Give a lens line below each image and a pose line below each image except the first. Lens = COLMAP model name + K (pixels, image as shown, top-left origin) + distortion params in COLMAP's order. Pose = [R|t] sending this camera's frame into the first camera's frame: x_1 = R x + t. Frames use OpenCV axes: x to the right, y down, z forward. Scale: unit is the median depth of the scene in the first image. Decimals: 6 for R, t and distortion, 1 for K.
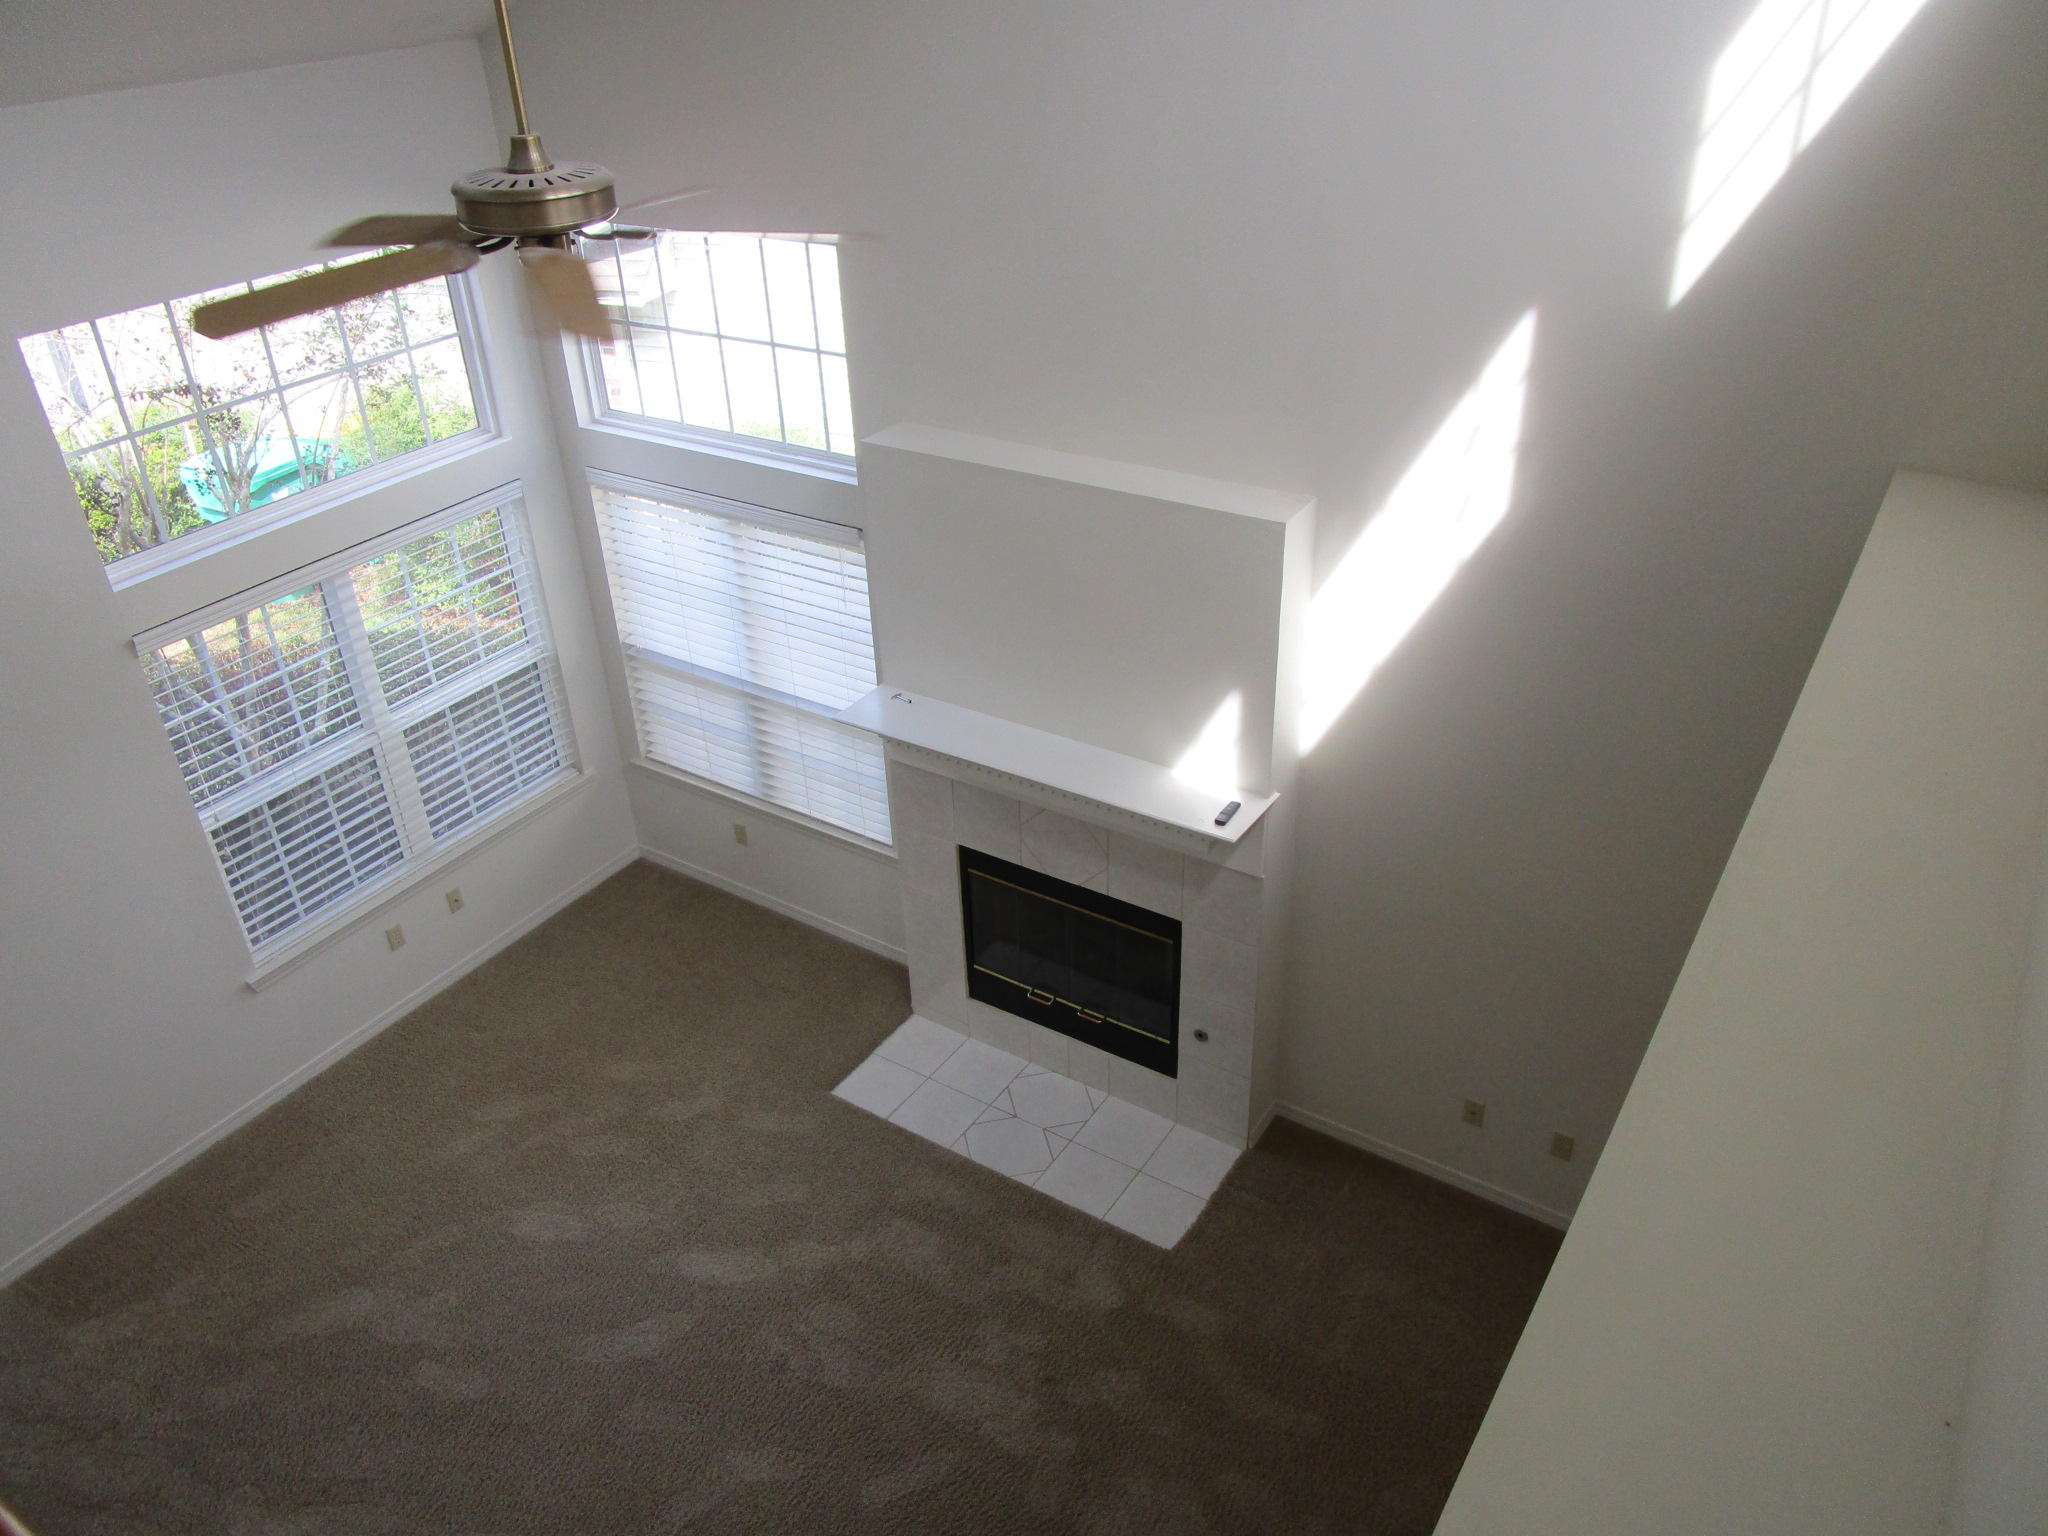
lens RADIAL K [[1506.0, 0, 1031.9], [0, 1506.0, 763.5], [0, 0, 1]] dist [-0.055926, 0.035959]
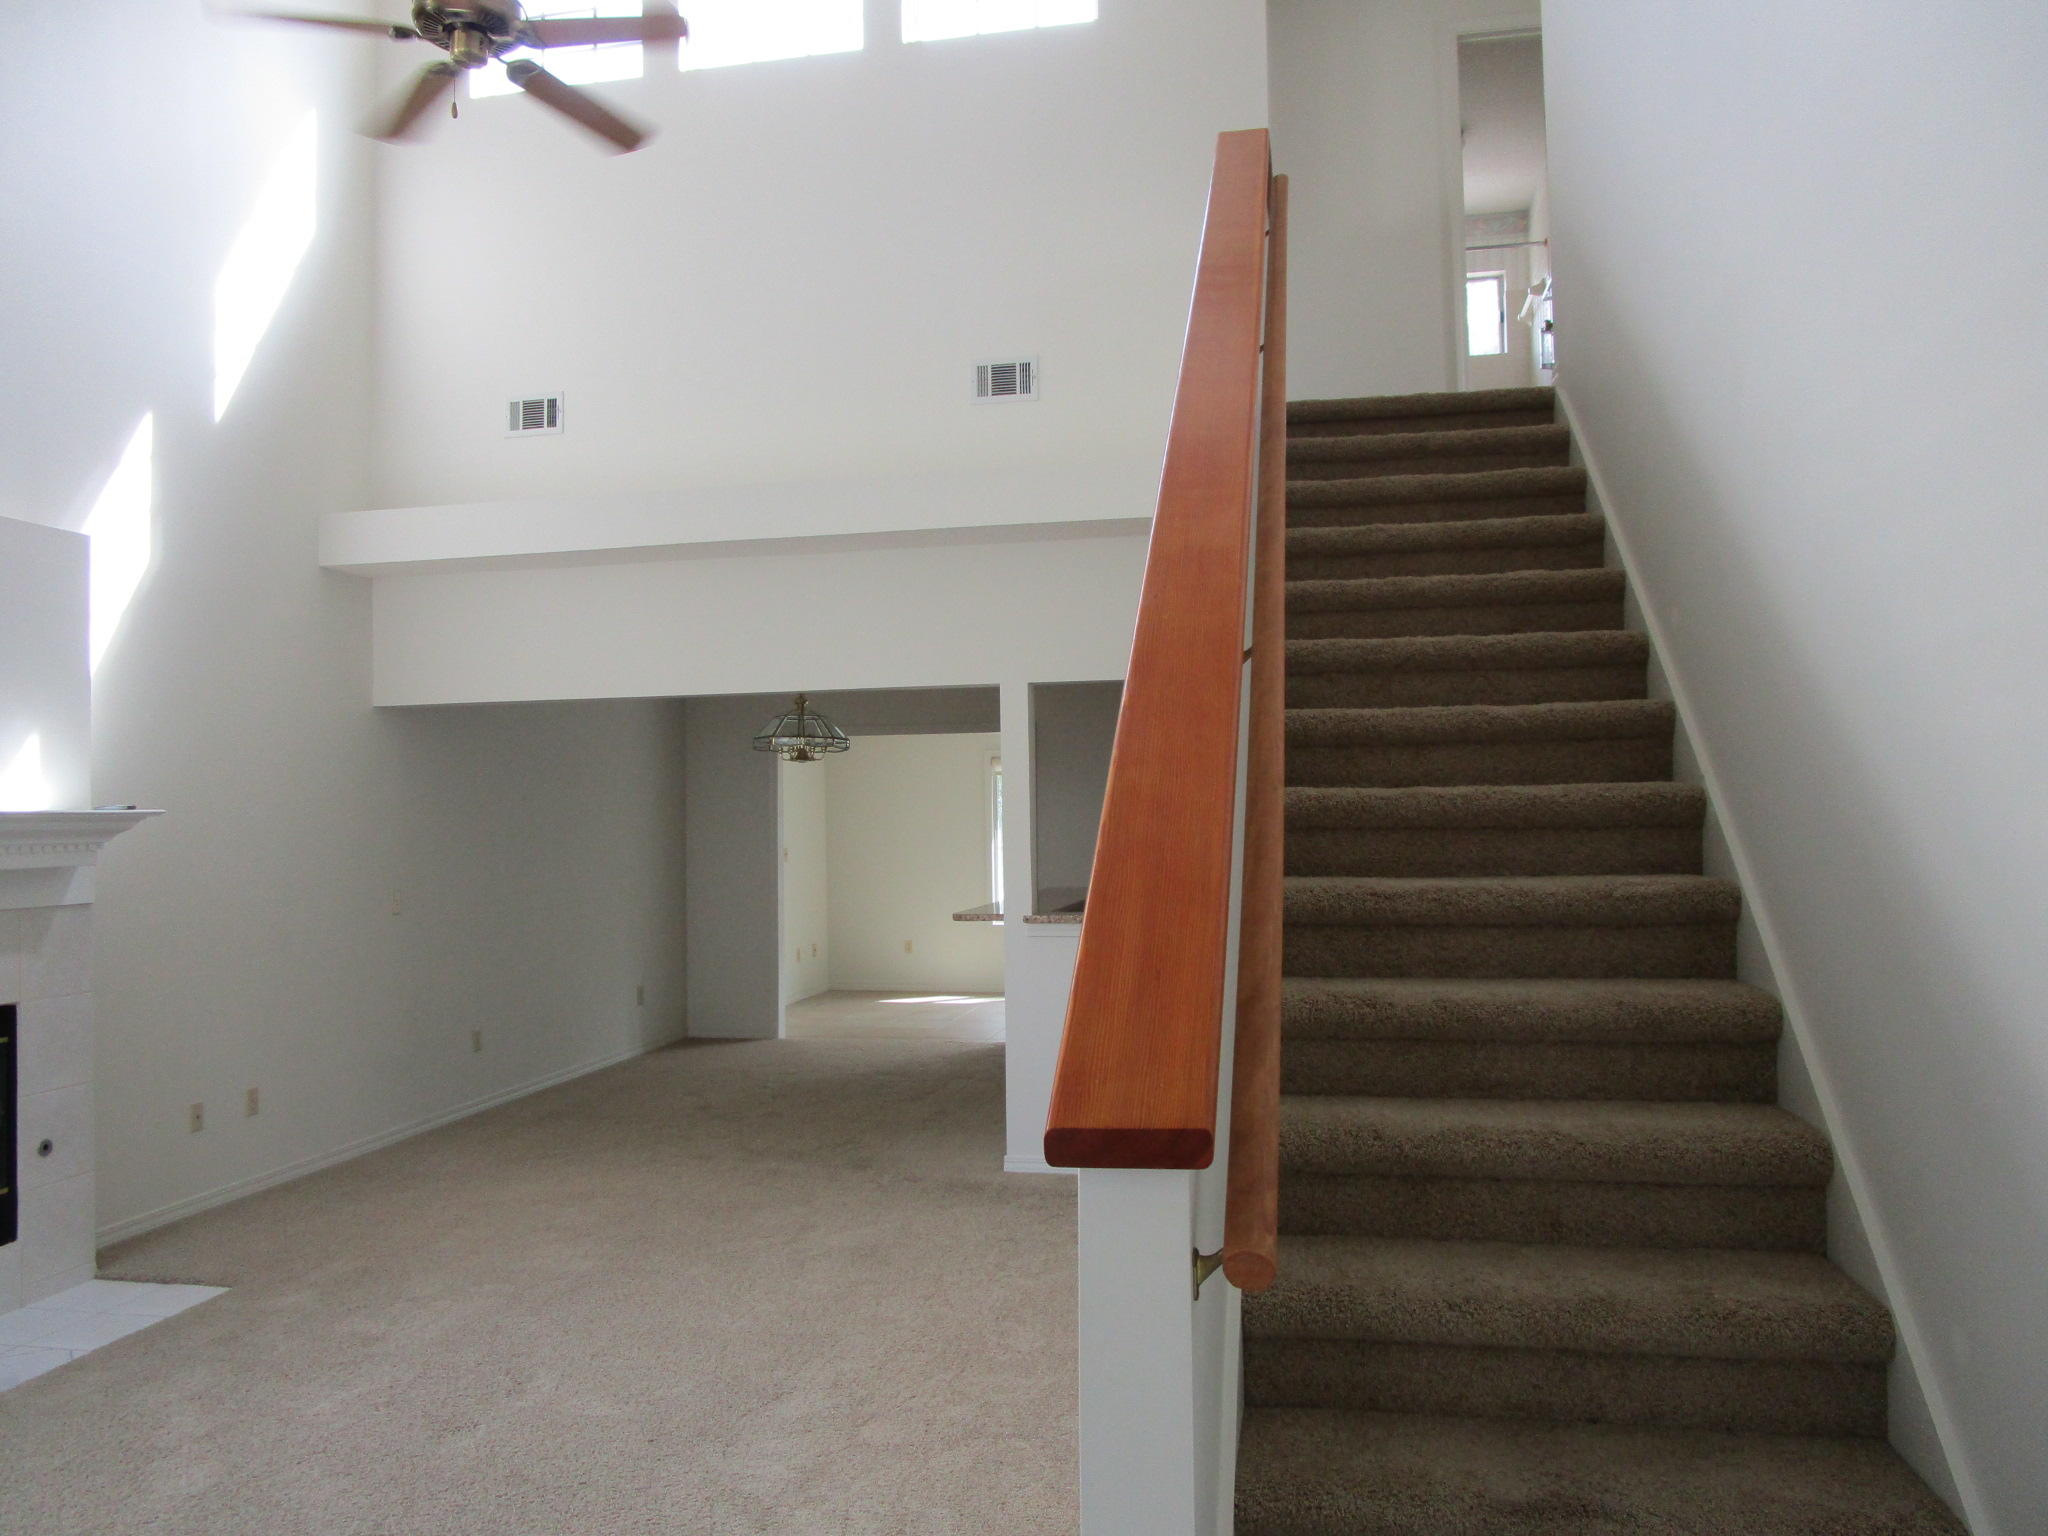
lens RADIAL K [[1490.0, 0, 1018.5], [0, 1490.0, 759.0], [0, 0, 1]] dist [-0.057006, 0.031425]
pose [[-0.374171, 0.080986, 0.923817, -0.935793], [0.505661, 0.852876, 0.130040, 0.167116], [-0.777370, 0.515795, -0.360072, 0.759784]]
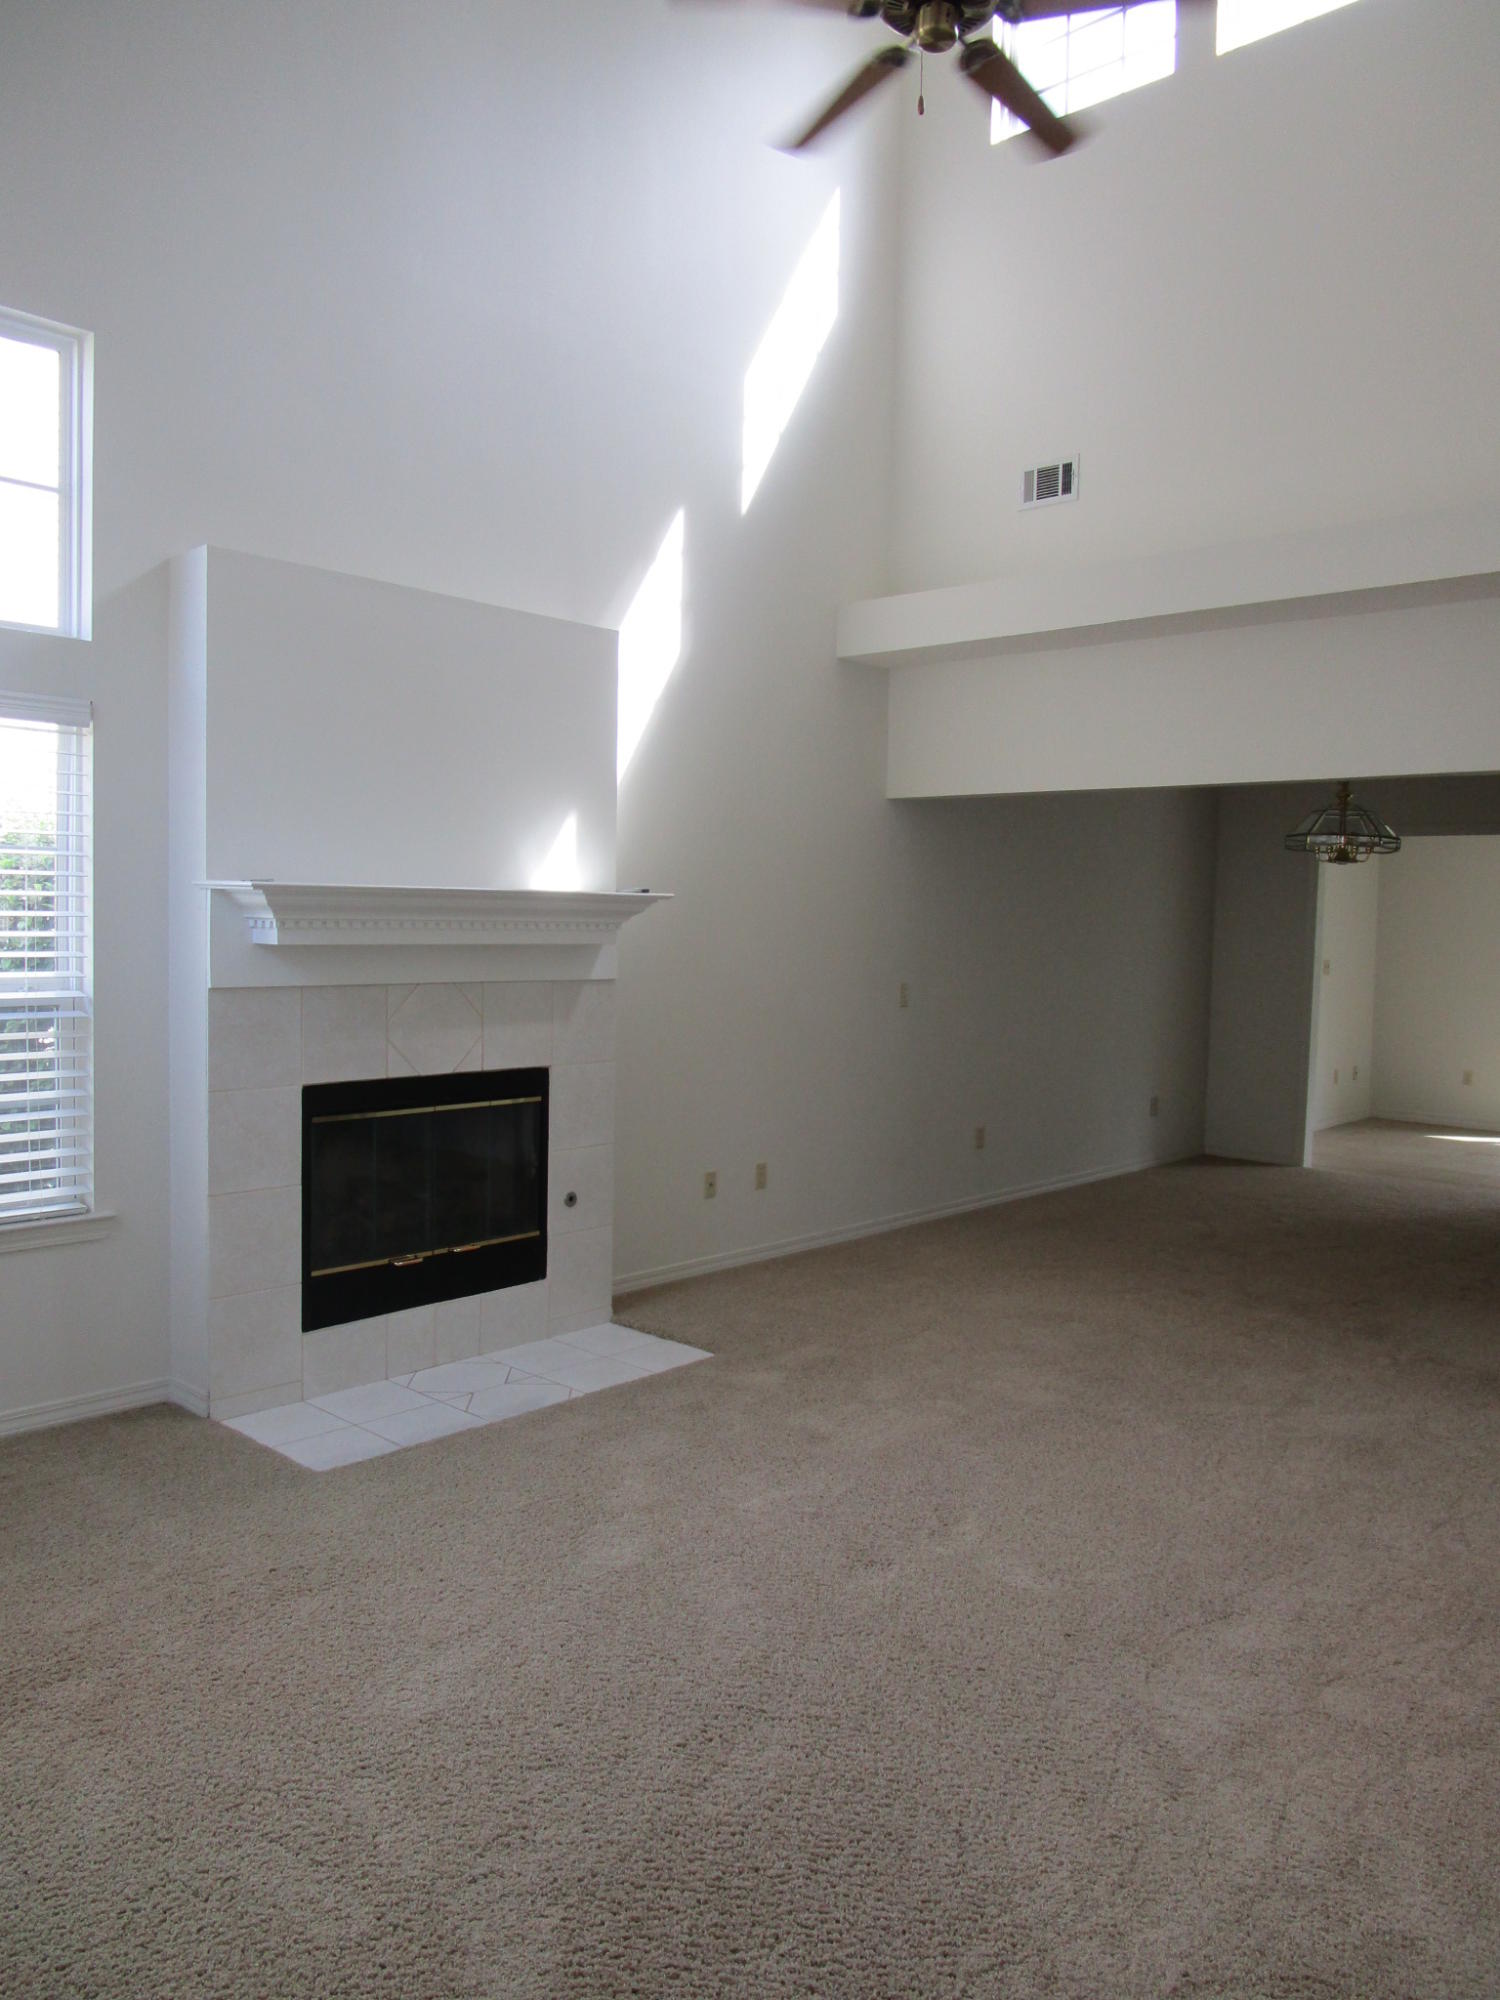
lens RADIAL K [[1455.1, 0, 756.9], [0, 1455.1, 991.0], [0, 0, 1]] dist [-0.057006, 0.031425]
pose [[0.158280, -0.008406, 0.987359, -0.812680], [0.484142, 0.872170, -0.070185, 0.191449], [-0.860554, 0.489131, 0.142116, 0.710346]]
